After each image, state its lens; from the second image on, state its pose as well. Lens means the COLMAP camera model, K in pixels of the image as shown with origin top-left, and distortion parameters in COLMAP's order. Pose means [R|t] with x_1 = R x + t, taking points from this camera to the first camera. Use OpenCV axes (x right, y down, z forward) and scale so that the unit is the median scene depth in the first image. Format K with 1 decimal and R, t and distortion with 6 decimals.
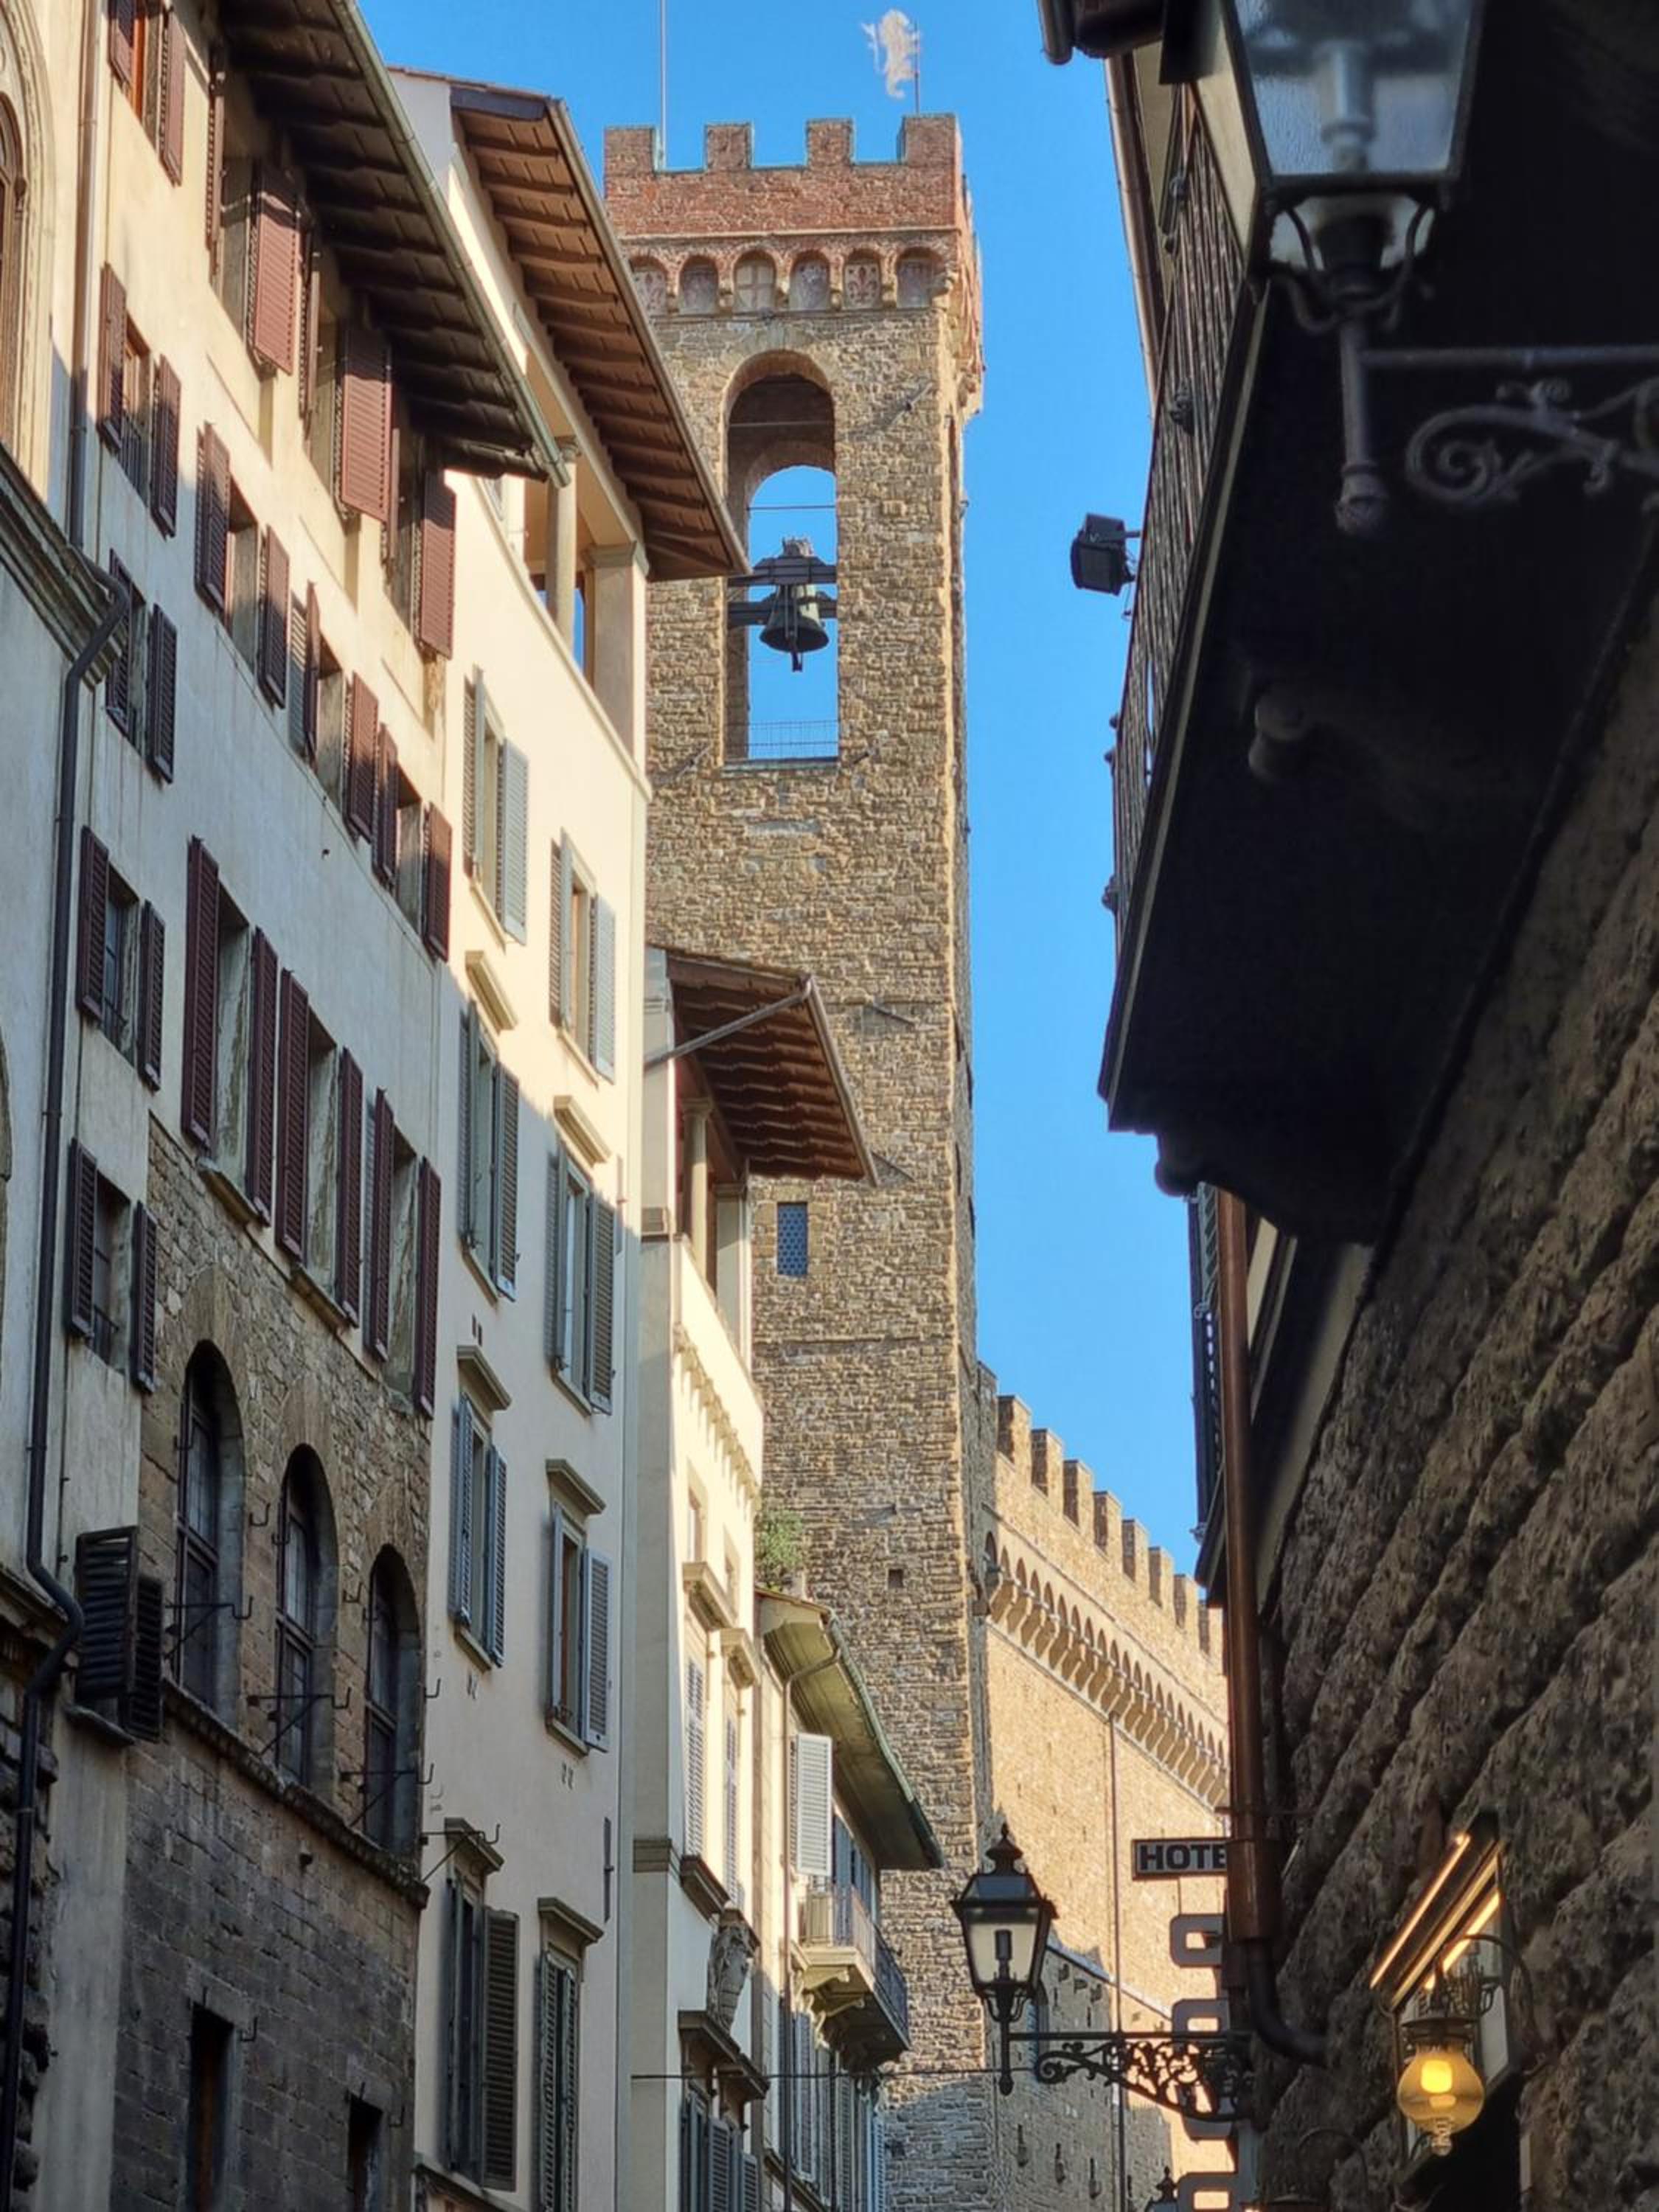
lens RADIAL K [[5155.2, 0, 807.0], [0, 5155.2, 1156.8], [0, 0, 1]] dist [0.056219, 0.000000]
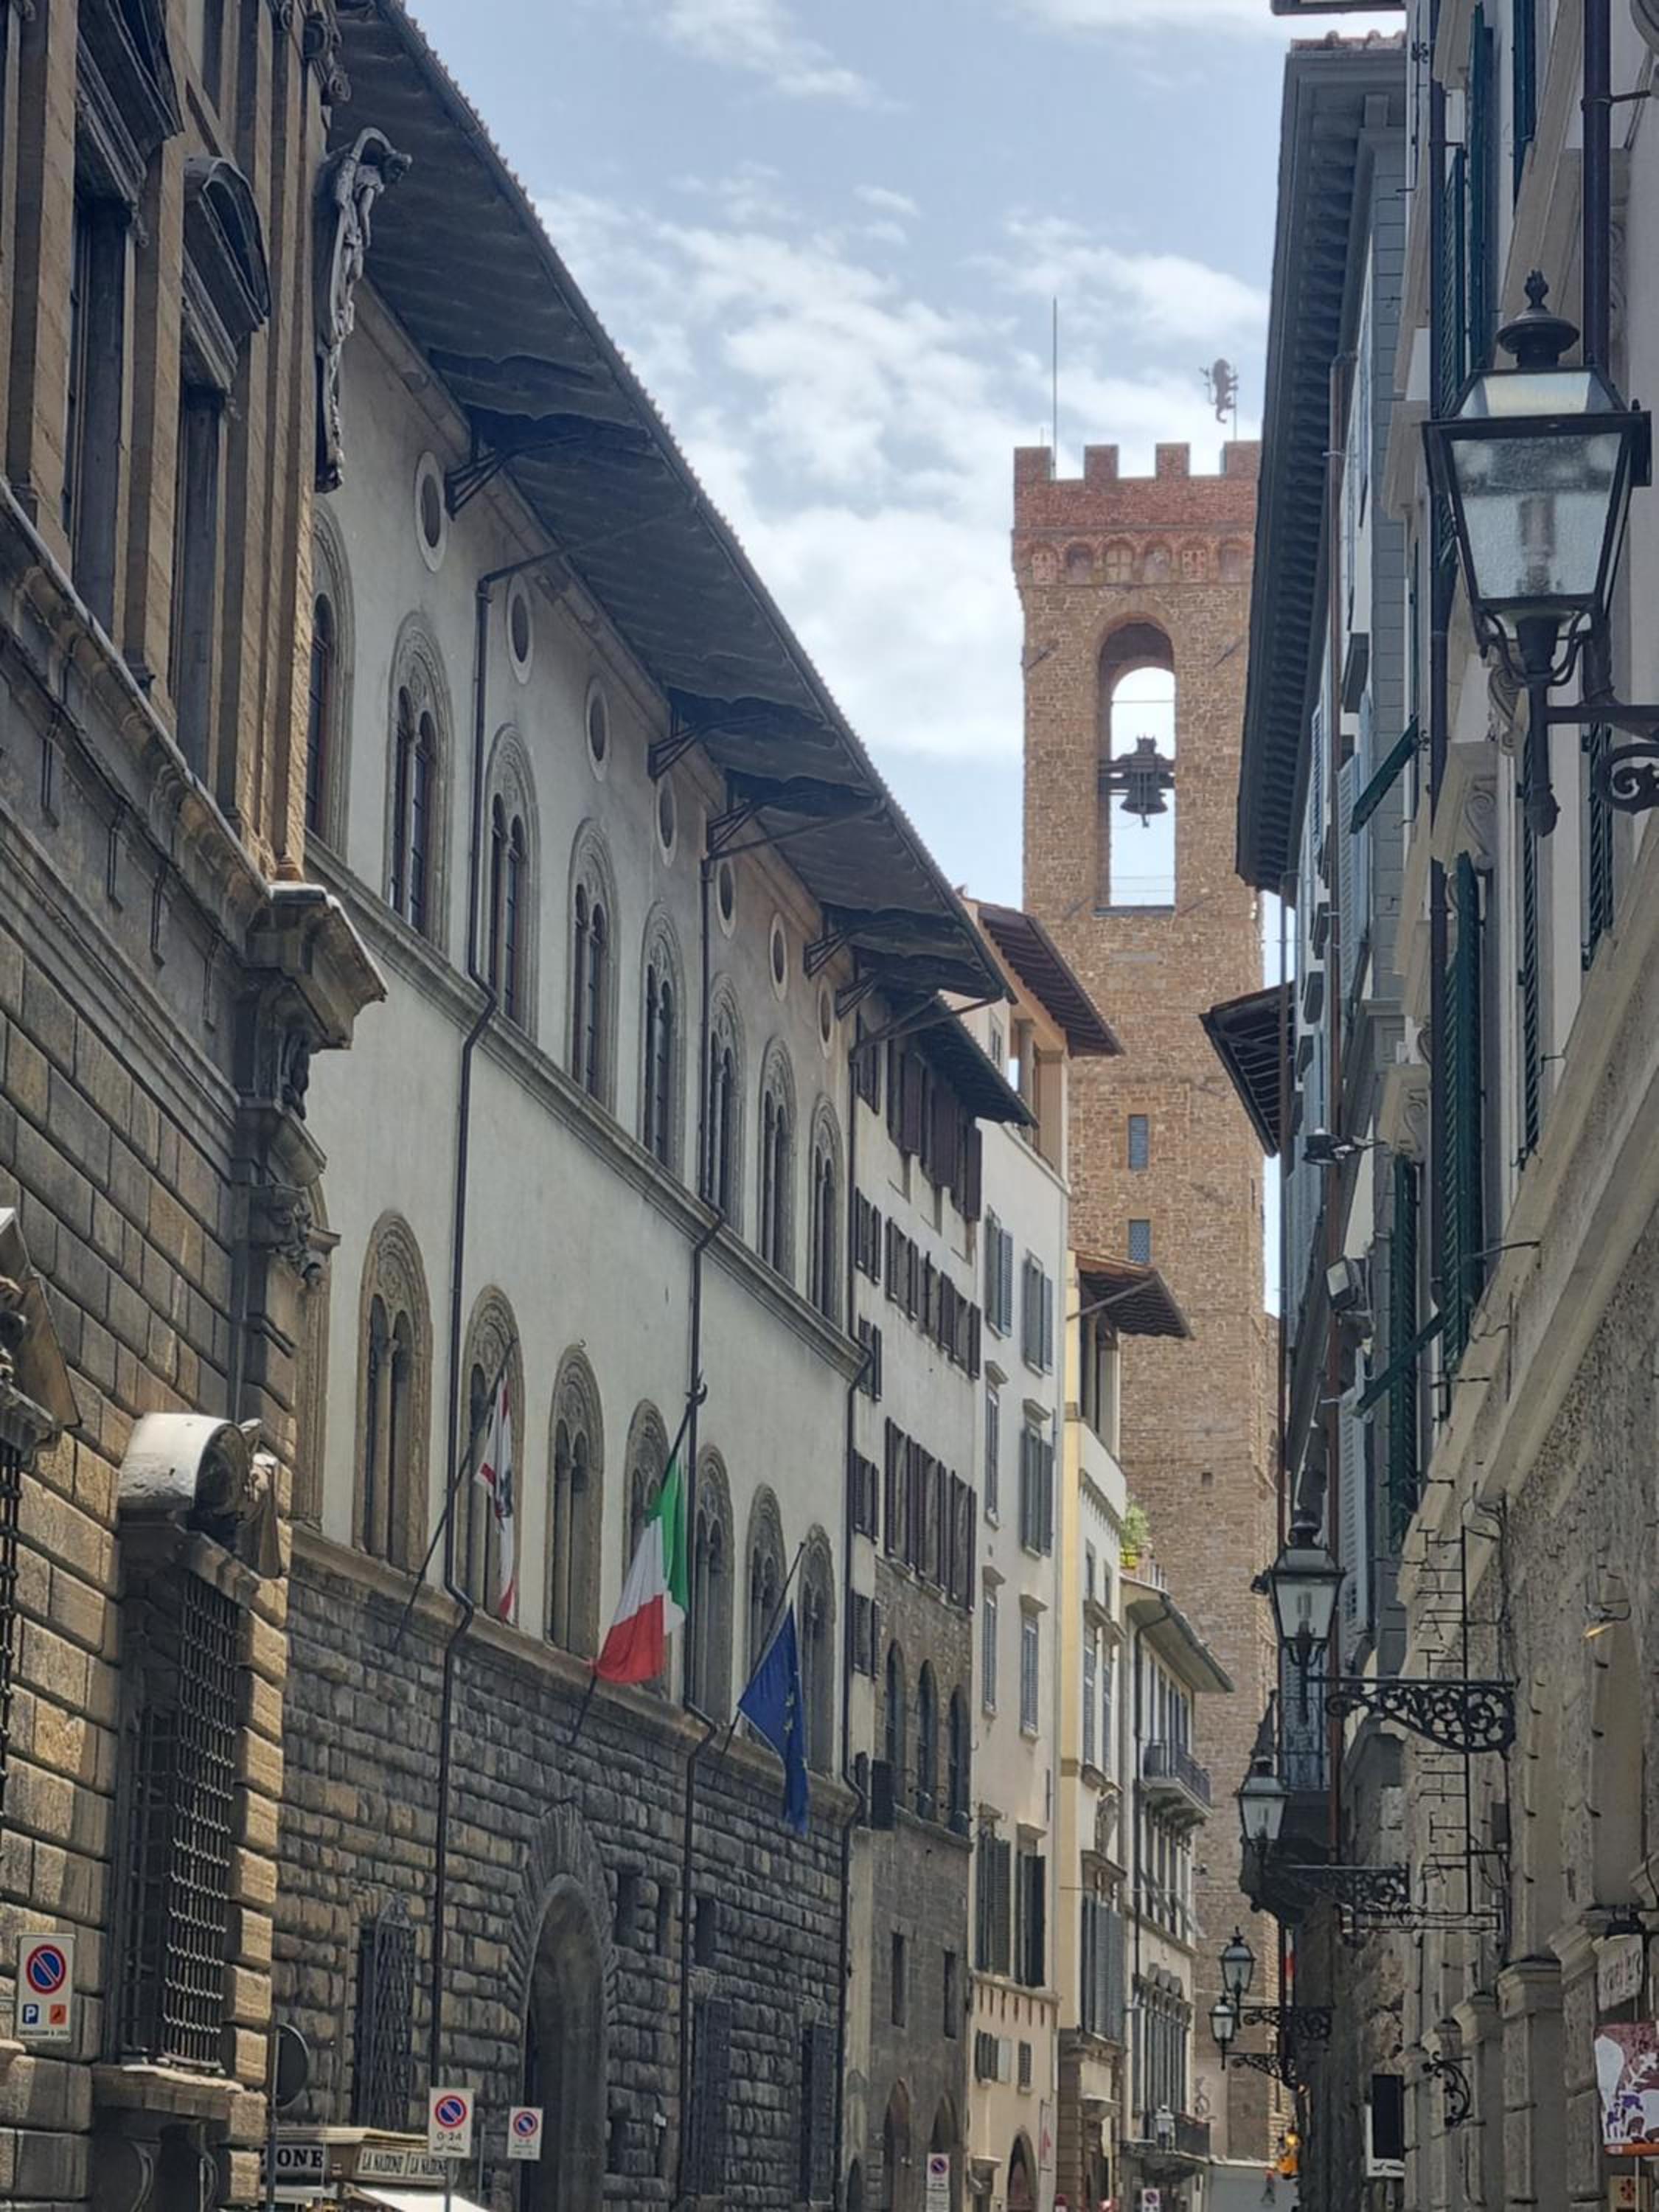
lens RADIAL K [[5155.2, 0, 748.4], [0, 5155.2, 1206.1], [0, 0, 1]] dist [0.056219, 0.000000]
pose [[0.997191, 0.008800, -0.074383, -0.010622], [-0.000870, 0.994368, 0.105974, -0.338301], [0.074897, -0.105612, 0.991583, -1.062192]]
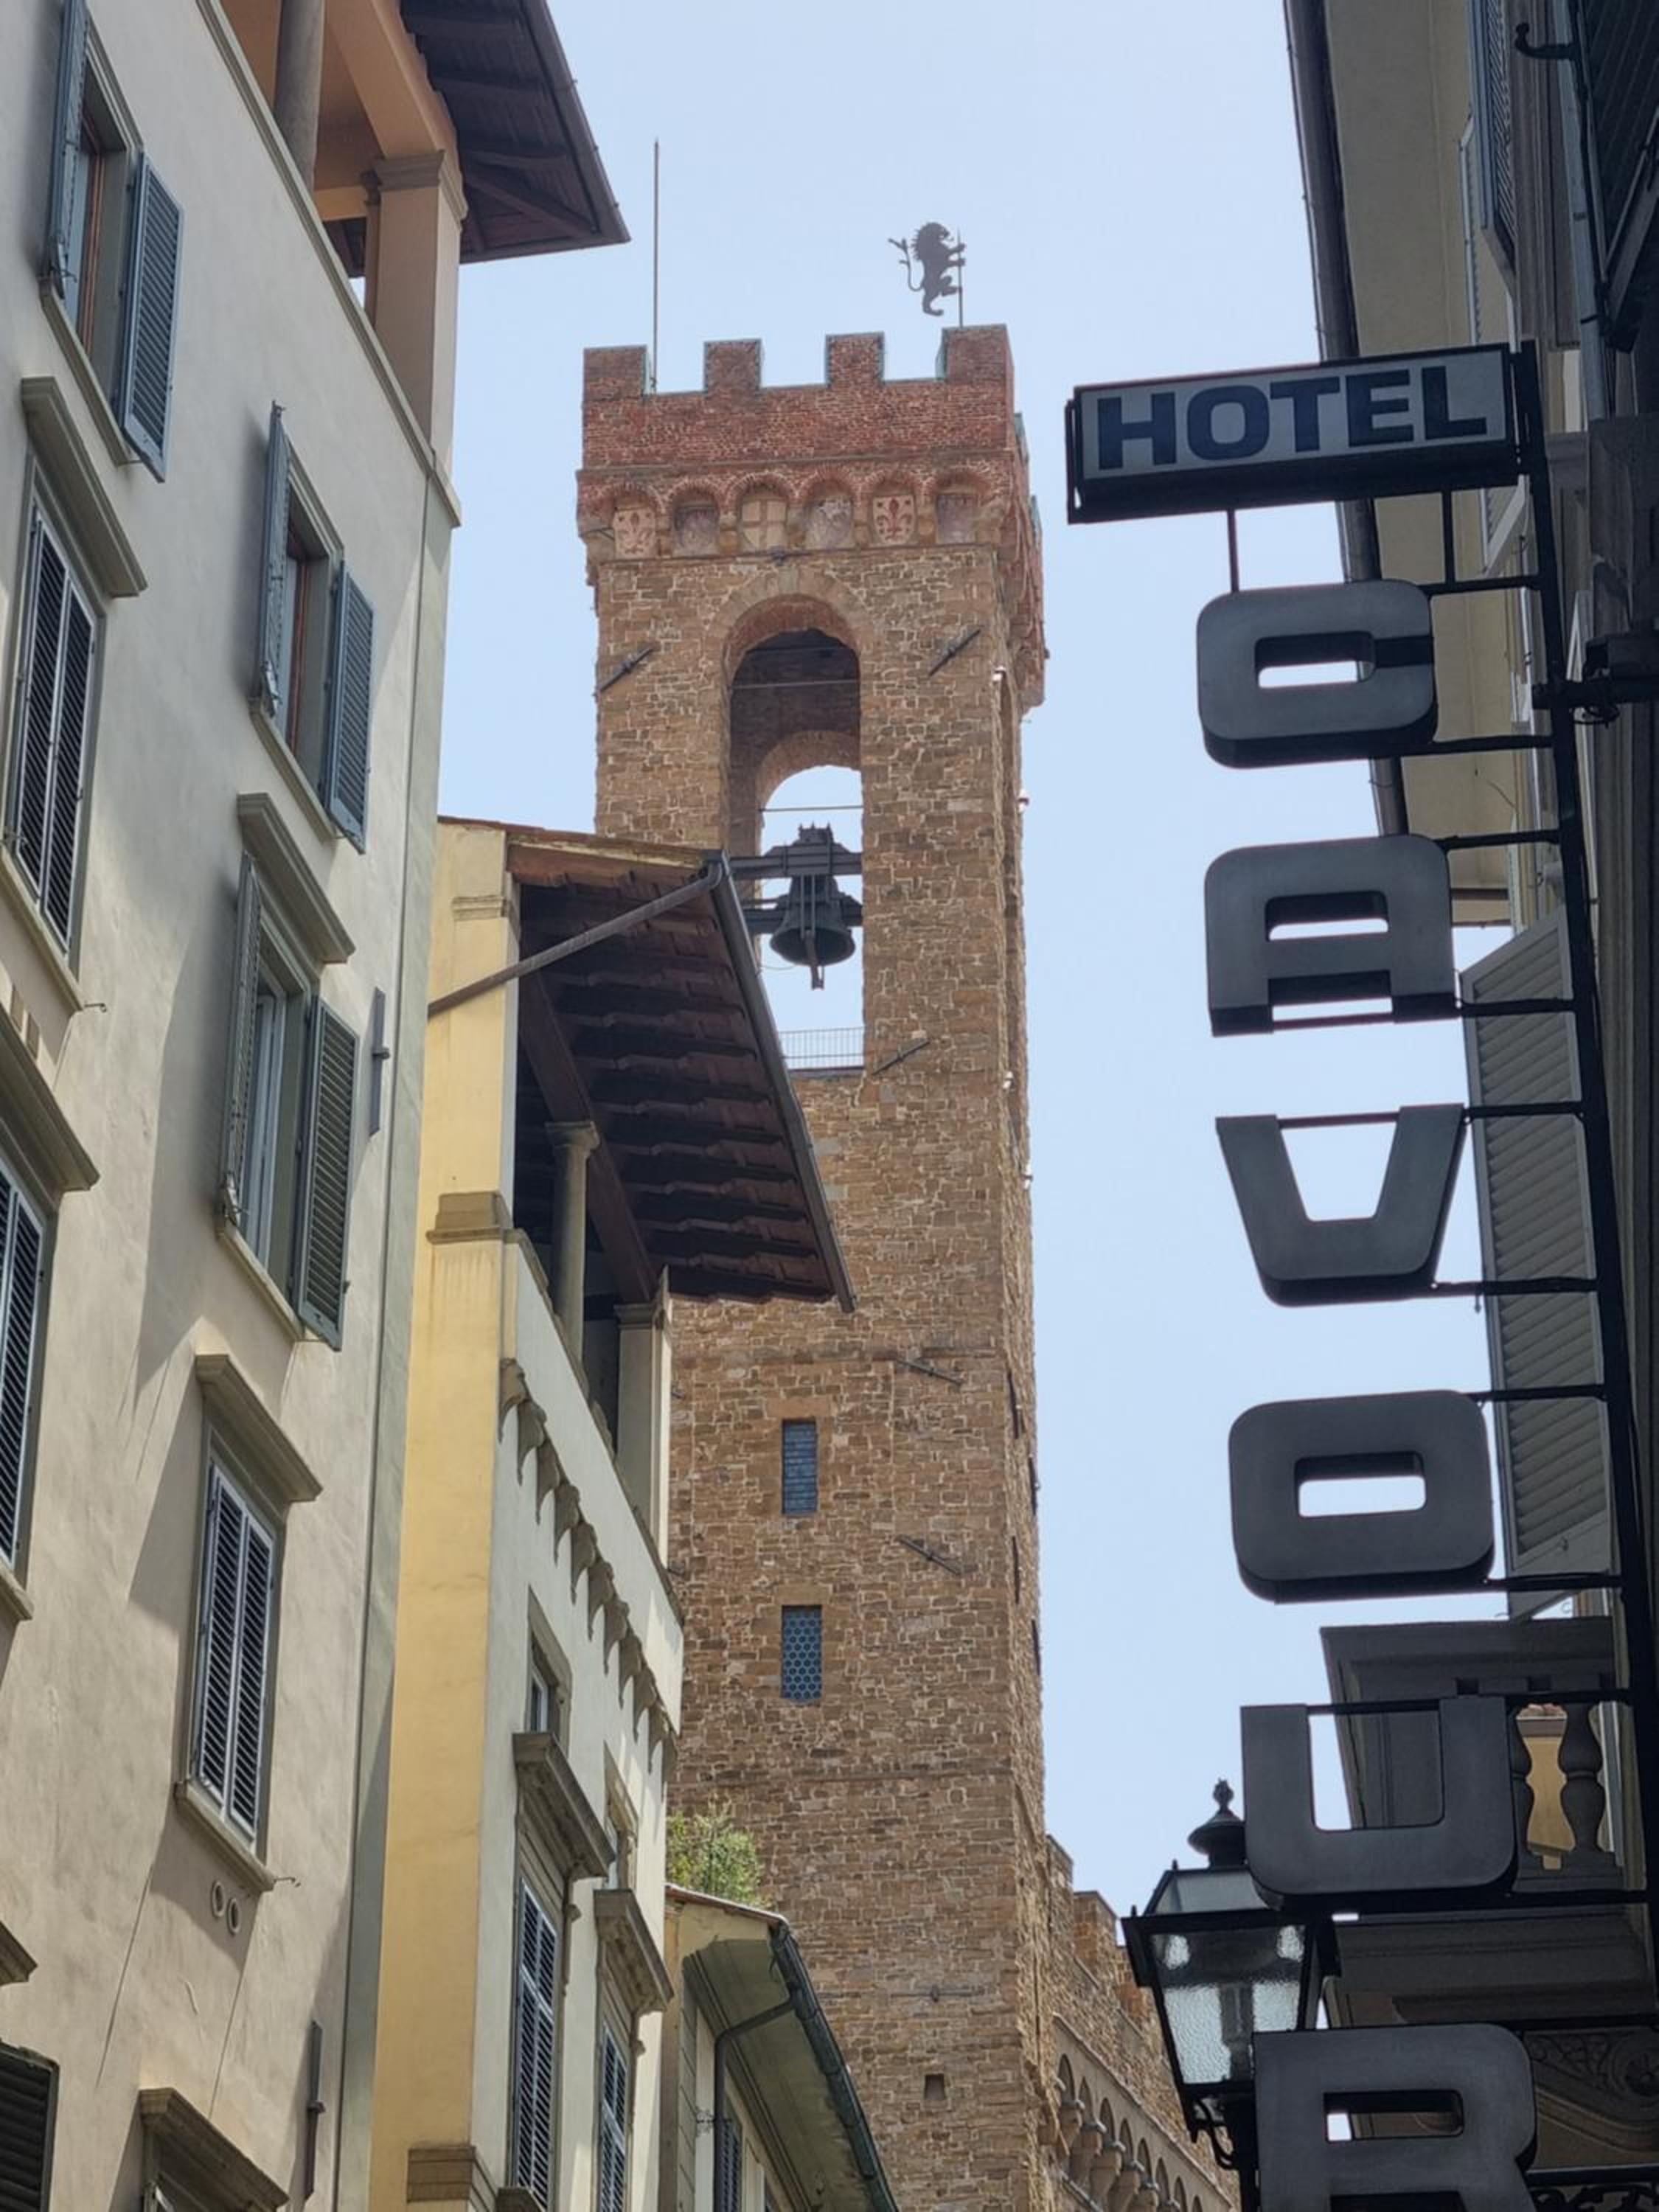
lens RADIAL K [[5155.2, 0, 838.4], [0, 5155.2, 1092.9], [0, 0, 1]] dist [0.056219, 0.000000]
pose [[0.999824, -0.006086, -0.017771, 0.037624], [0.002904, 0.984762, -0.173882, 0.151263], [0.018558, 0.173800, 0.984606, 0.487654]]
